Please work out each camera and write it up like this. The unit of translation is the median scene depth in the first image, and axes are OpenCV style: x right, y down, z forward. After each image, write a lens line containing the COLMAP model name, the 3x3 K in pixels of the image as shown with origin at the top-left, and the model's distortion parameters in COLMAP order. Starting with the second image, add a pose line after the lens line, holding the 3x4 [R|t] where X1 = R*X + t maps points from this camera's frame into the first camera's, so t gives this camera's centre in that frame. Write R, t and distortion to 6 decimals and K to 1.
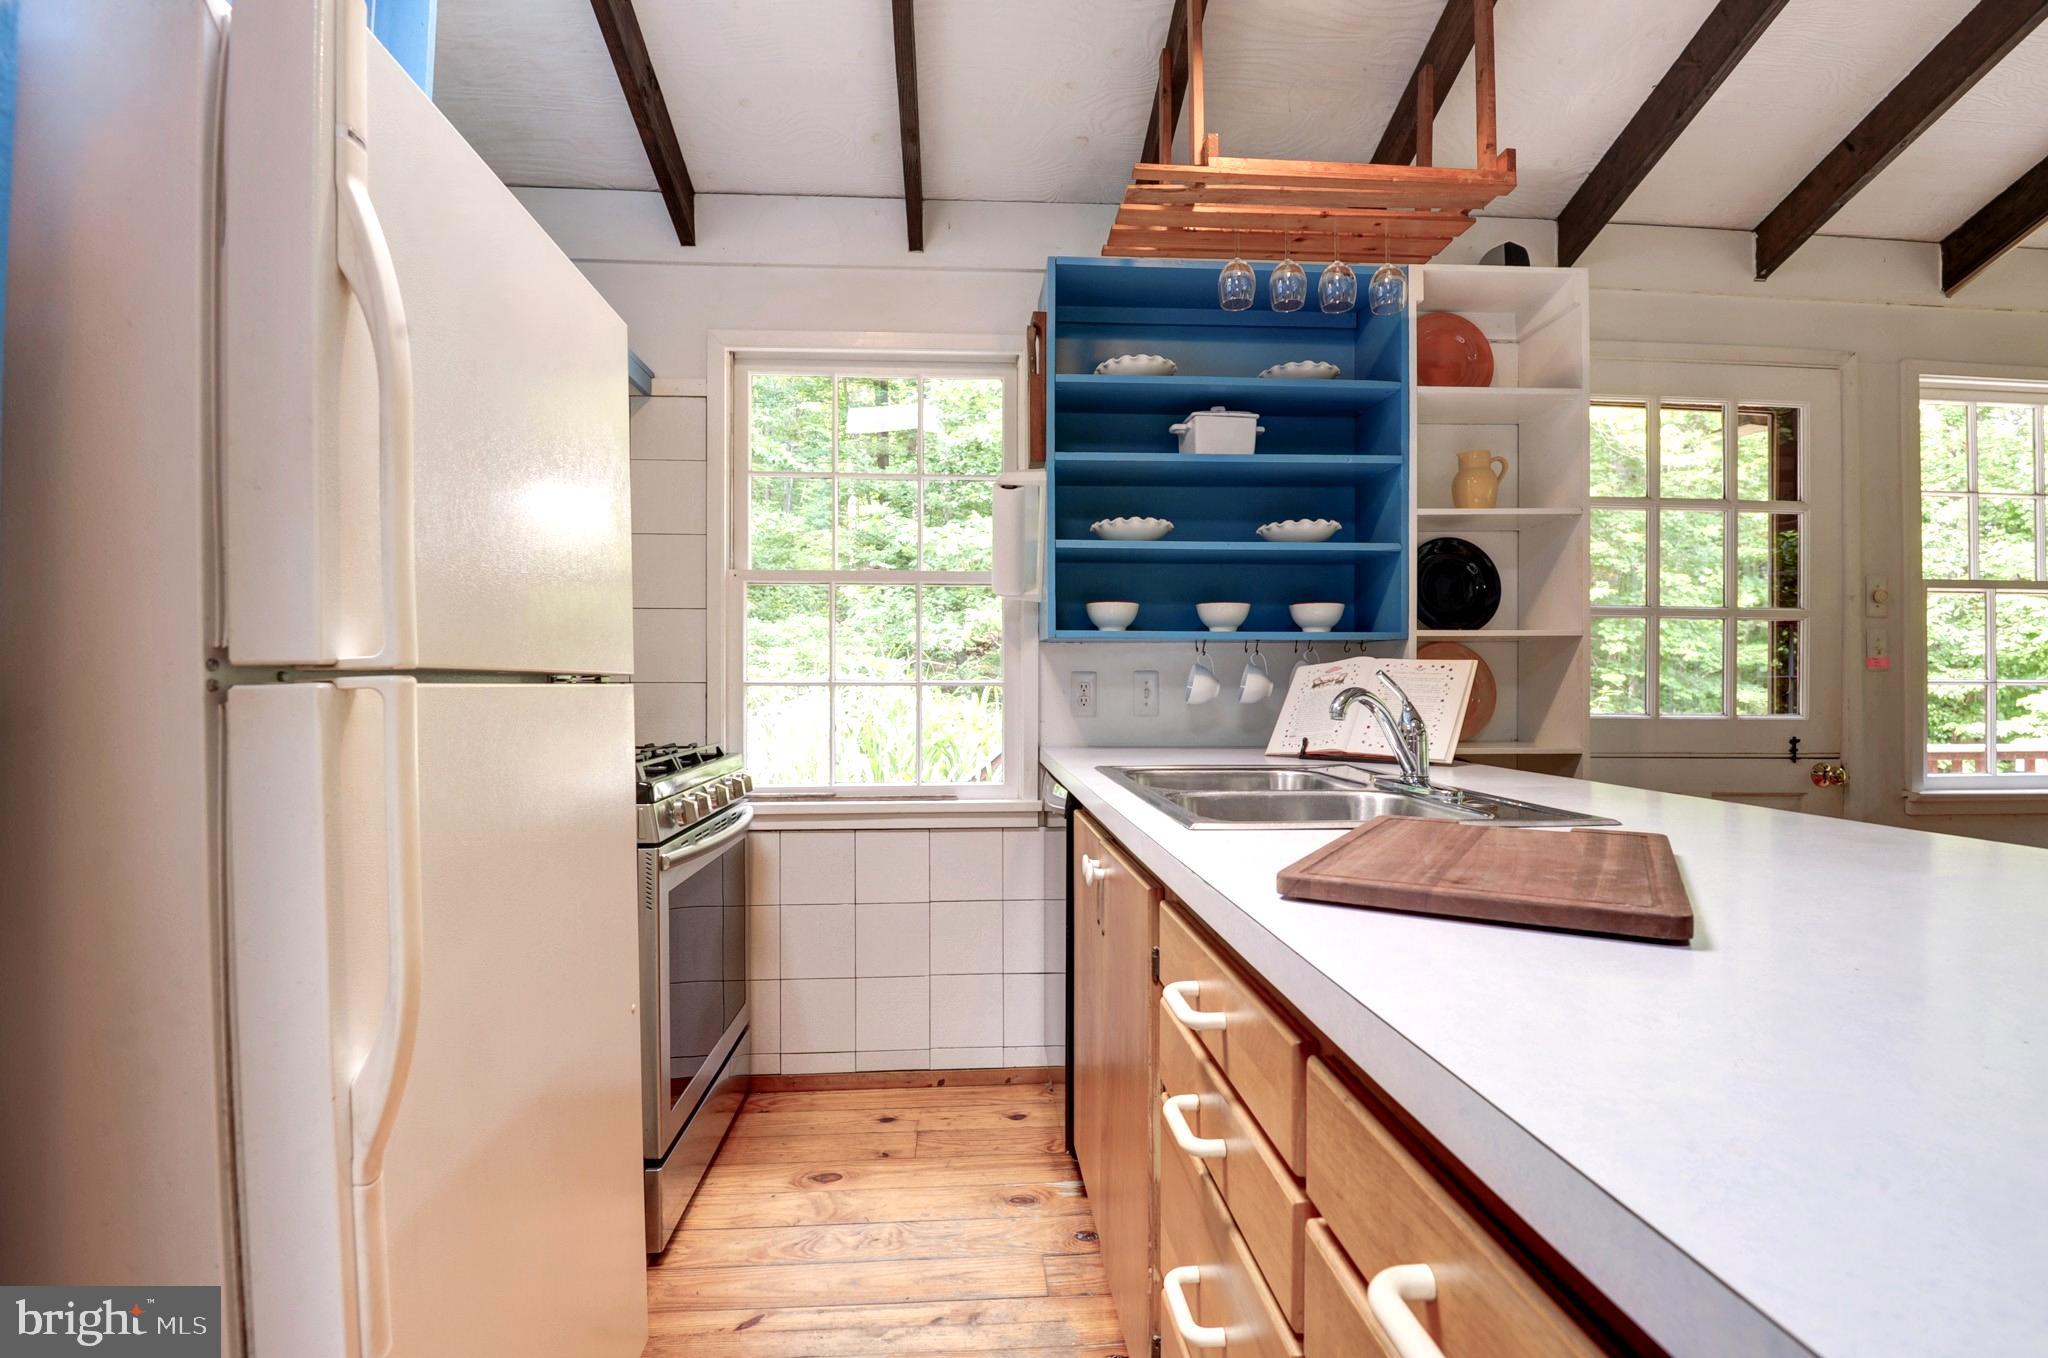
lens RADIAL K [[961.4, 0, 1026.1], [0, 961.4, 683.3], [0, 0, 1]] dist [-0.009083, -0.009248]
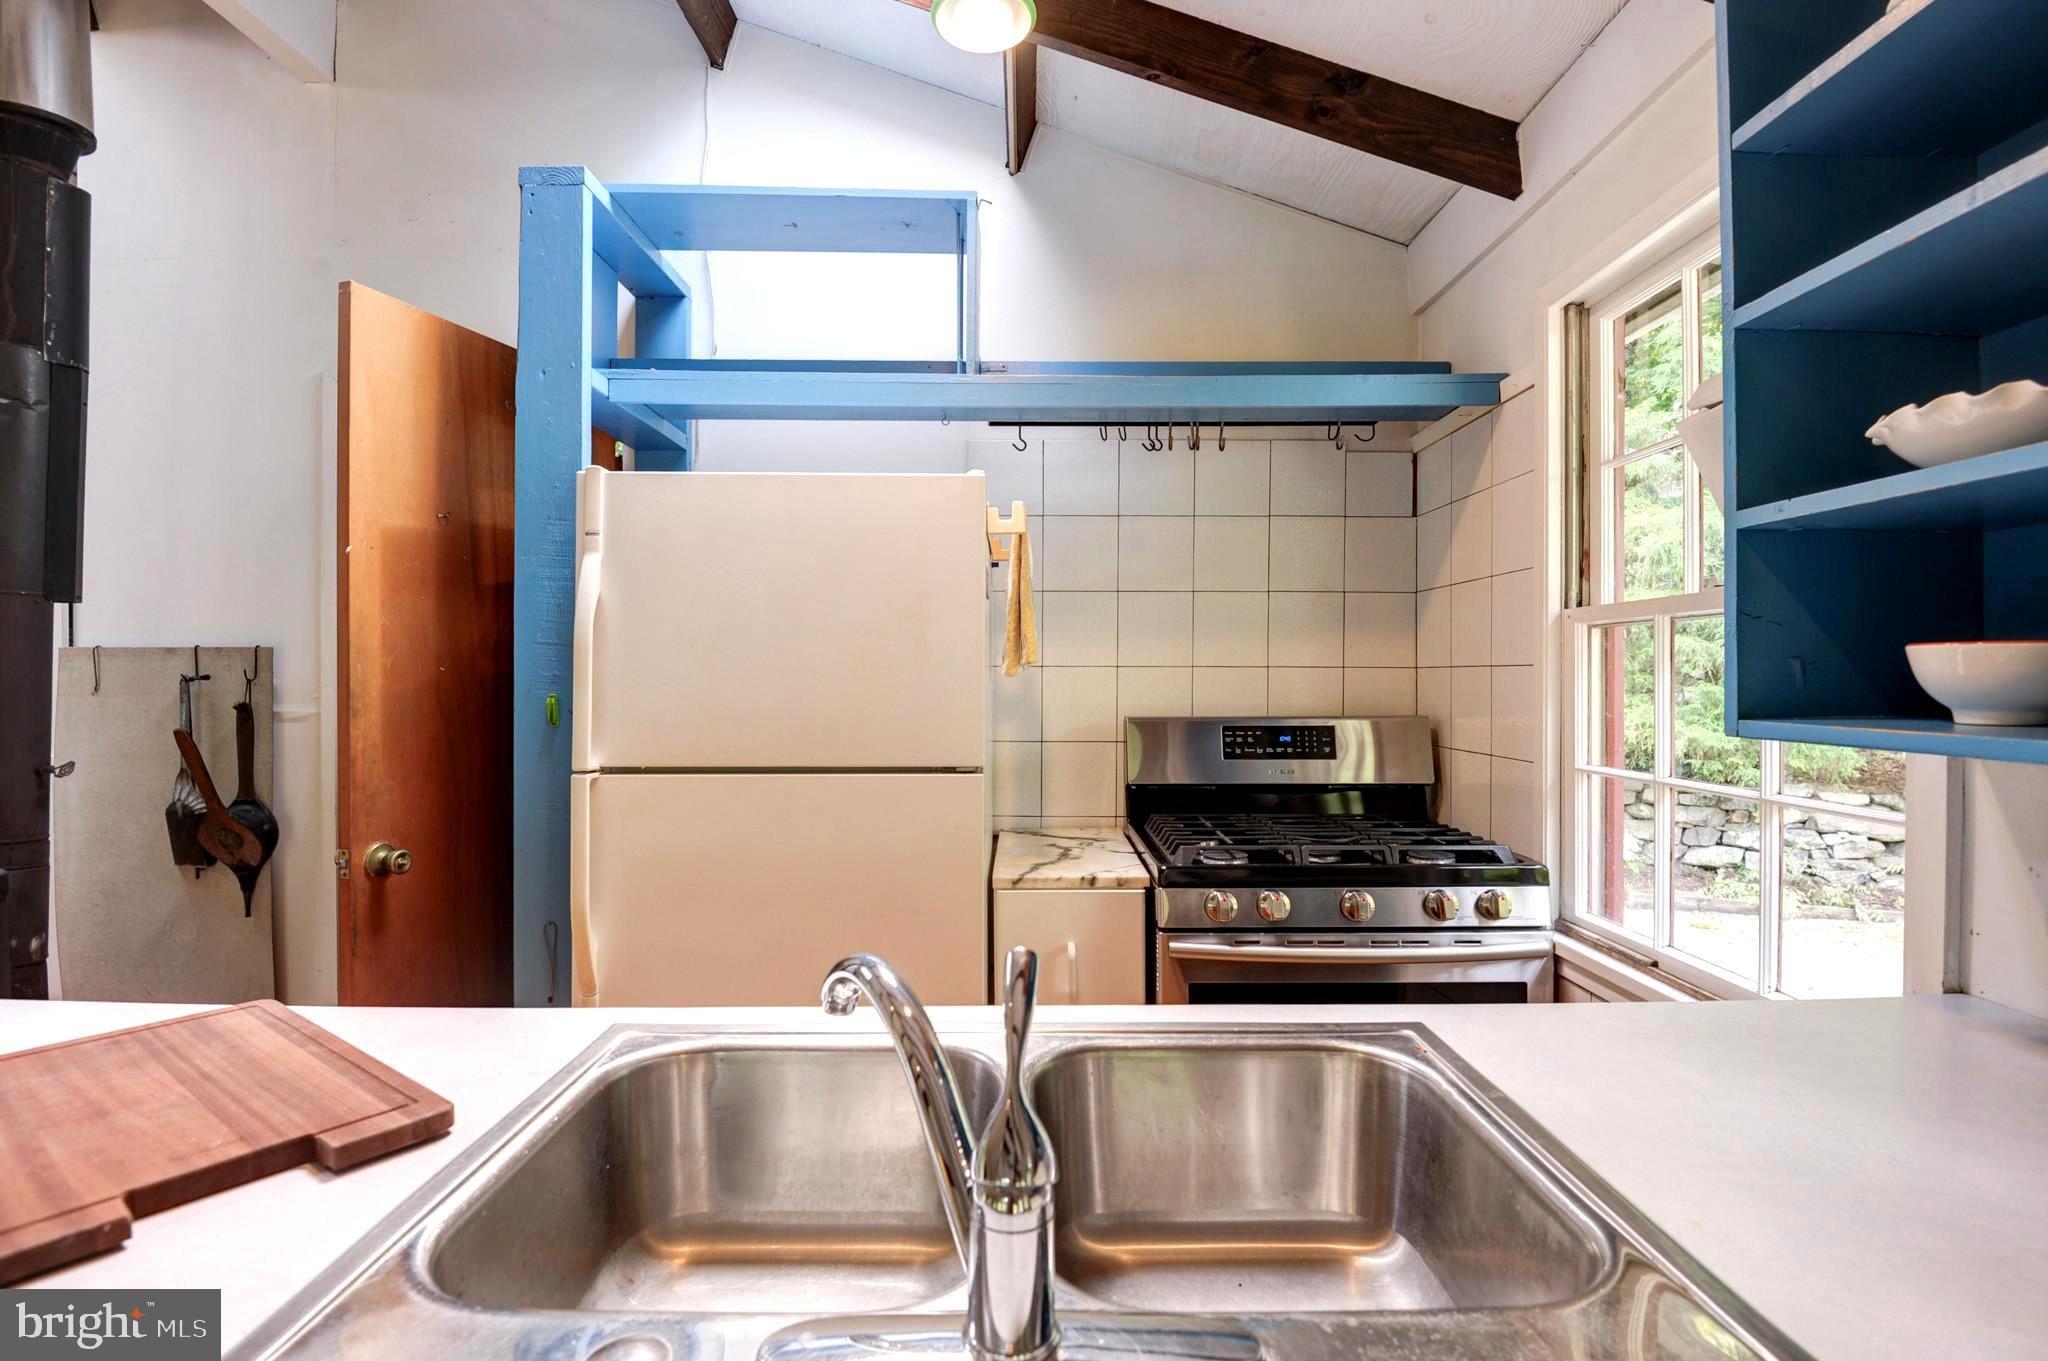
lens RADIAL K [[961.4, 0, 1024.9], [0, 961.4, 679.7], [0, 0, 1]] dist [-0.009083, -0.009248]
pose [[-0.075613, 0.002599, -0.997134, 0.453243], [0.000114, 0.999997, 0.002598, -0.072157], [0.997137, 0.000082, -0.075613, 0.693126]]
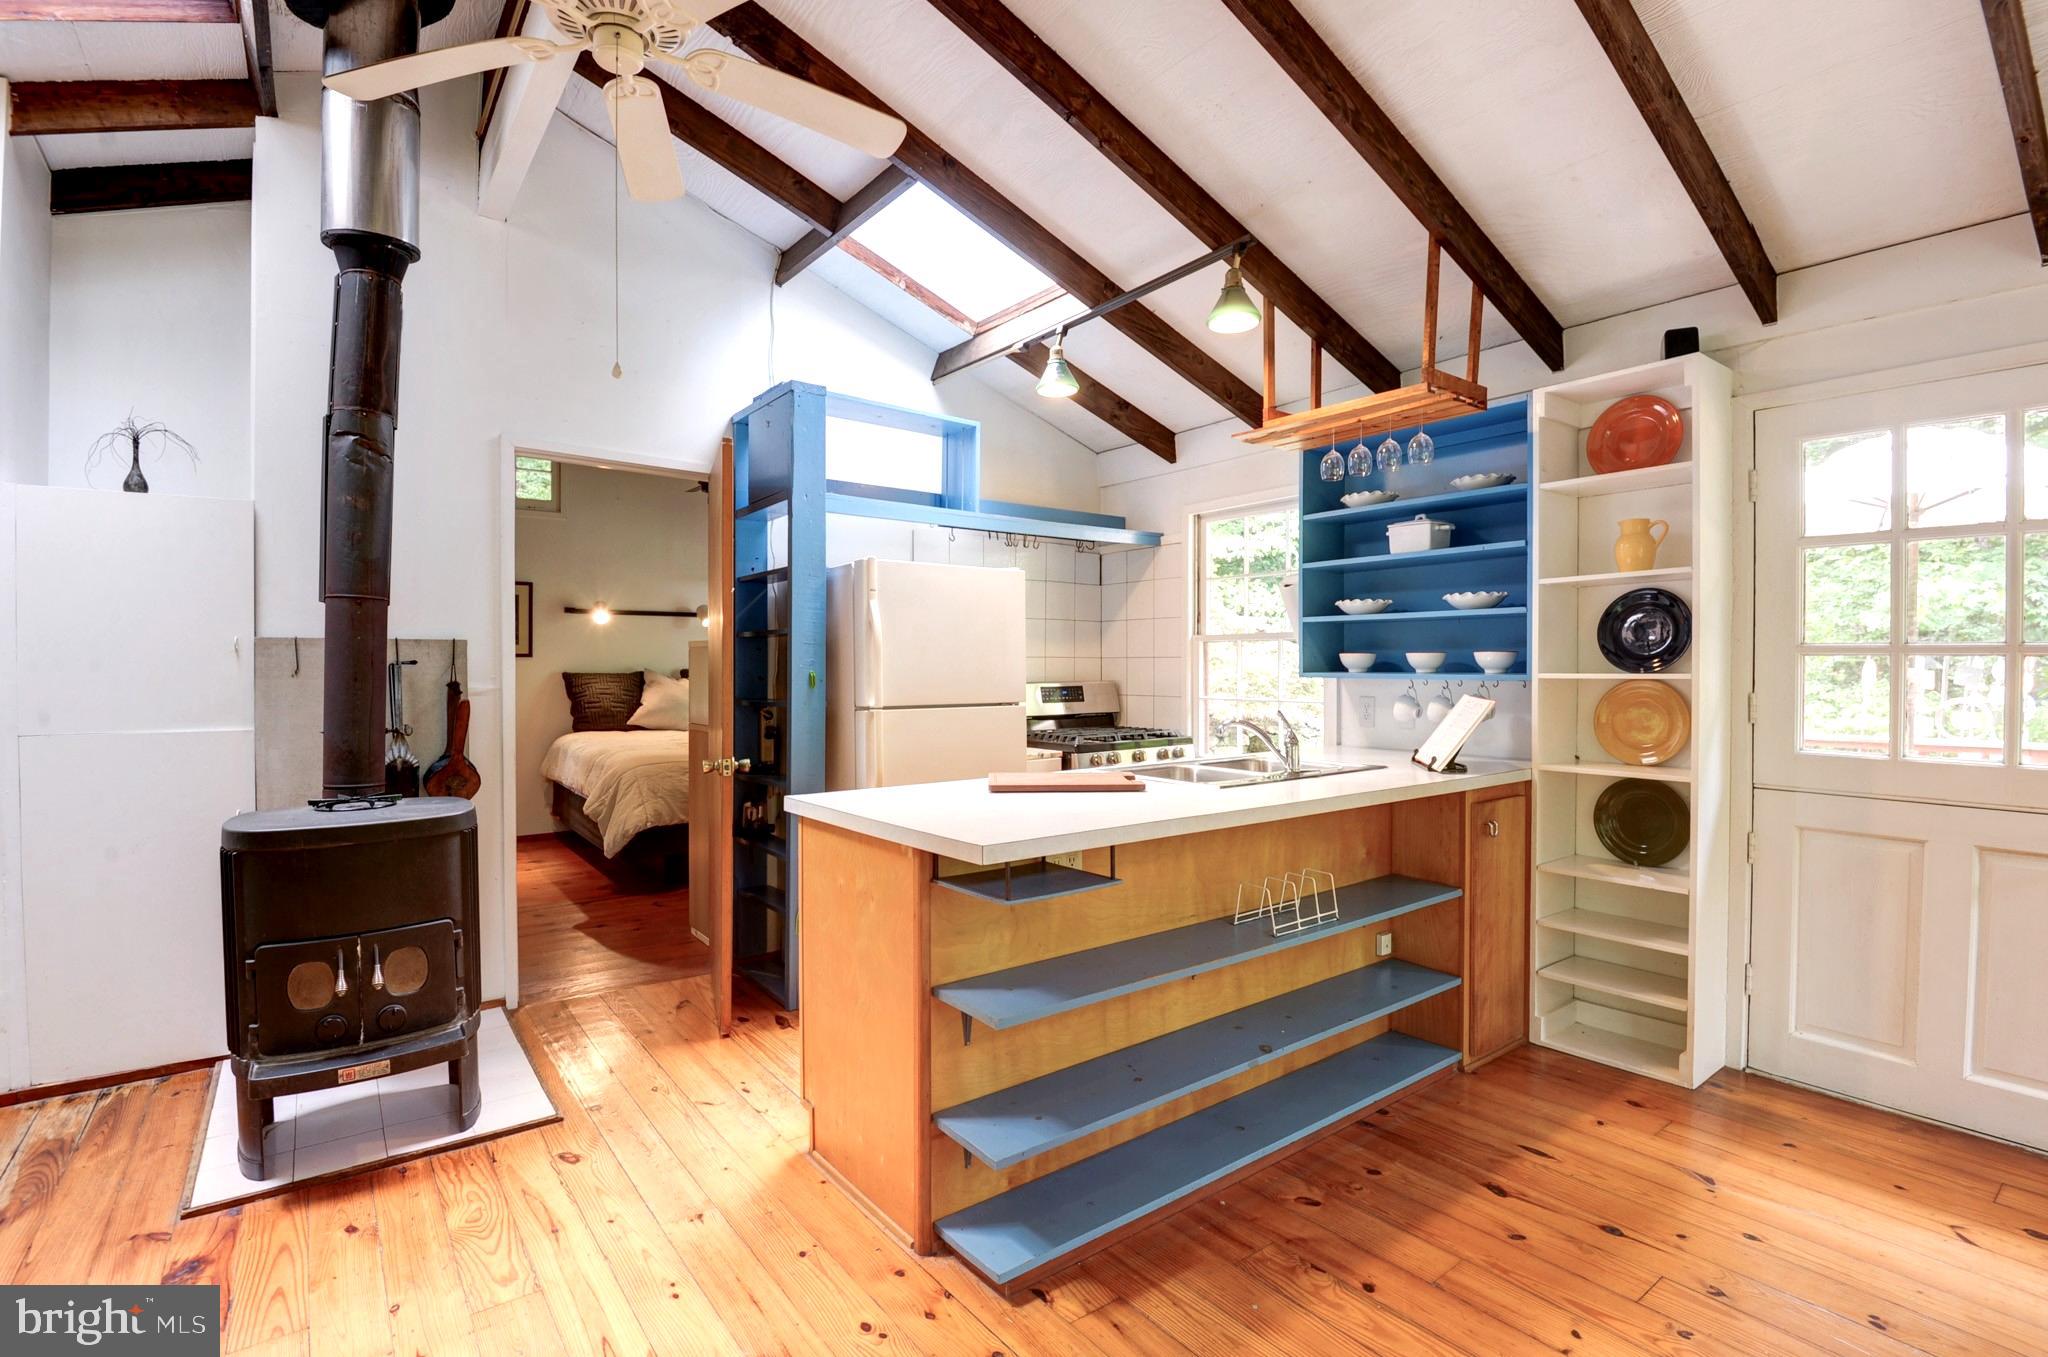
lens RADIAL K [[961.4, 0, 1018.4], [0, 961.4, 677.5], [0, 0, 1]] dist [-0.009083, -0.009248]
pose [[0.545188, 0.011713, -0.838232, 1.090609], [0.001357, 0.999889, 0.014855, -0.069691], [0.838313, -0.009236, 0.545111, -0.287839]]
